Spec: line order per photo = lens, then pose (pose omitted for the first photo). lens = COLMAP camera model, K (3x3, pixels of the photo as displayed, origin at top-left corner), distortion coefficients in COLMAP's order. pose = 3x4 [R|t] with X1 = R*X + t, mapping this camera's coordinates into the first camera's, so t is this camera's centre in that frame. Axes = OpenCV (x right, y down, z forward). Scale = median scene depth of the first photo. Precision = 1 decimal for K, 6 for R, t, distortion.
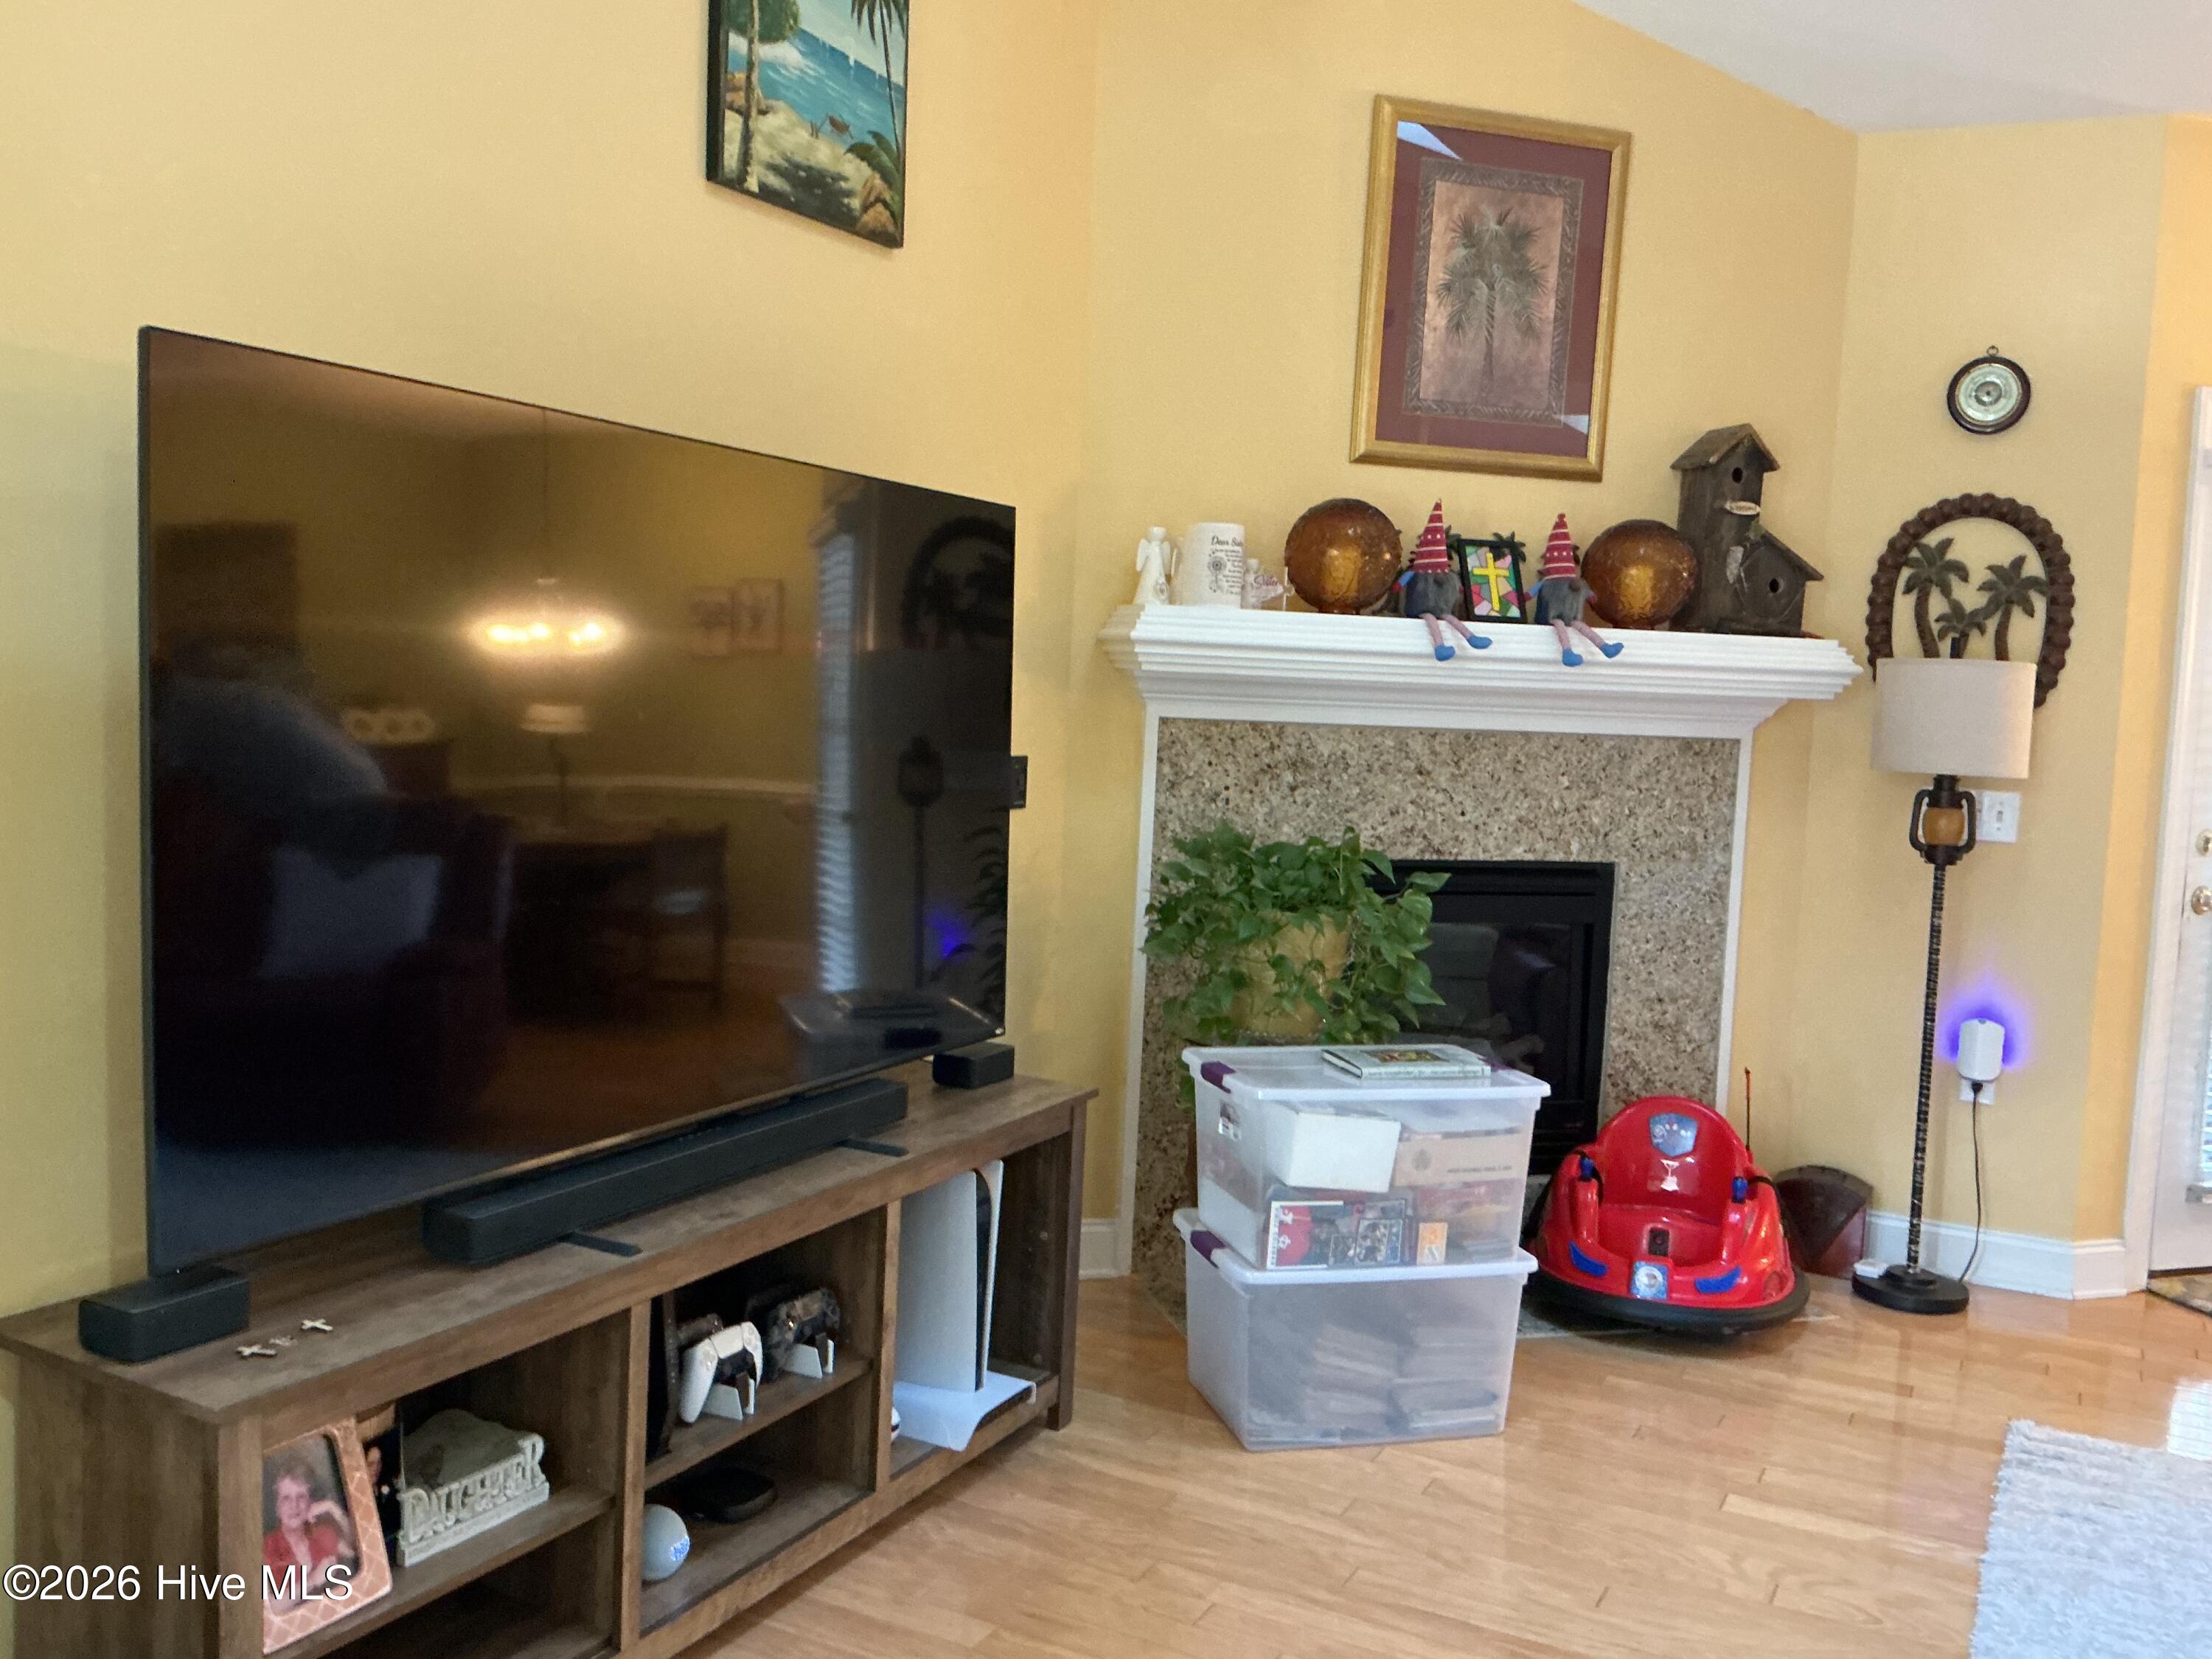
lens RADIAL K [[1841.0, 0, 1106.0], [0, 1841.0, 829.5], [0, 0, 1]] dist [0.149724, -0.293868]
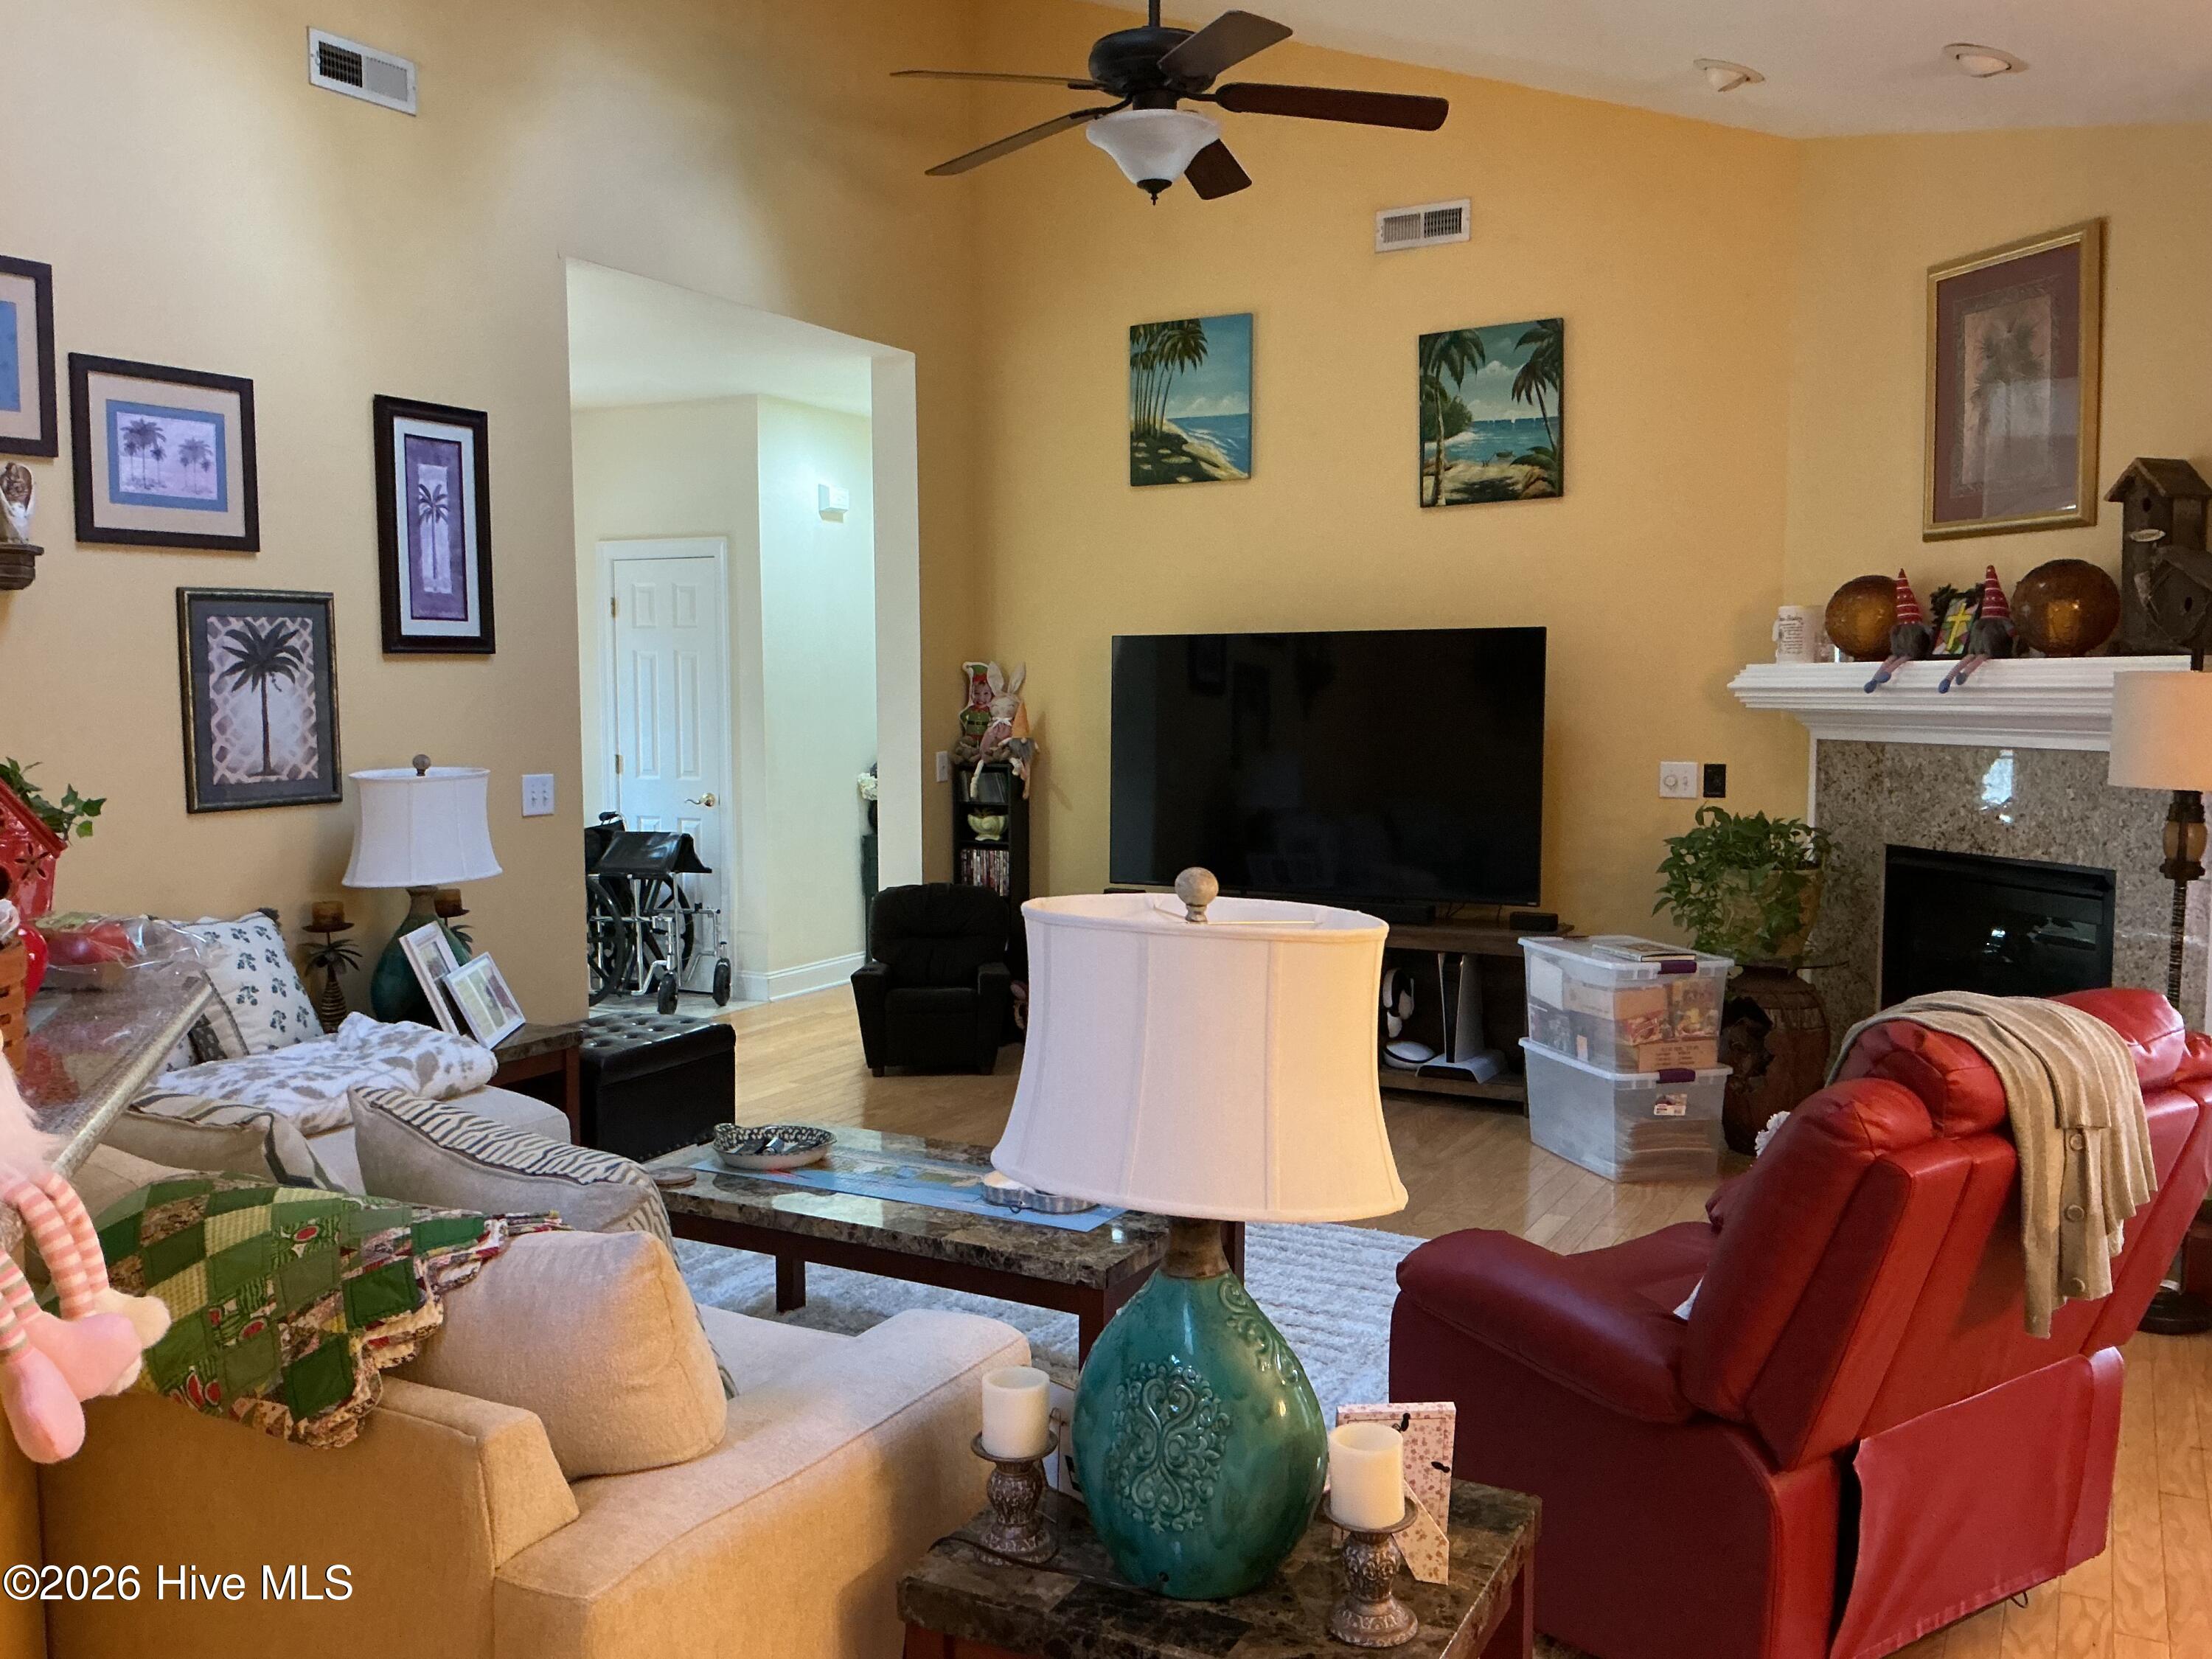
lens RADIAL K [[1841.0, 0, 1106.0], [0, 1841.0, 829.5], [0, 0, 1]] dist [0.149724, -0.293868]
pose [[-0.004461, 0.033052, -0.999444, 1.455637], [-0.076823, 0.996489, 0.033297, 0.003040], [0.997035, 0.076929, -0.001907, 0.446169]]
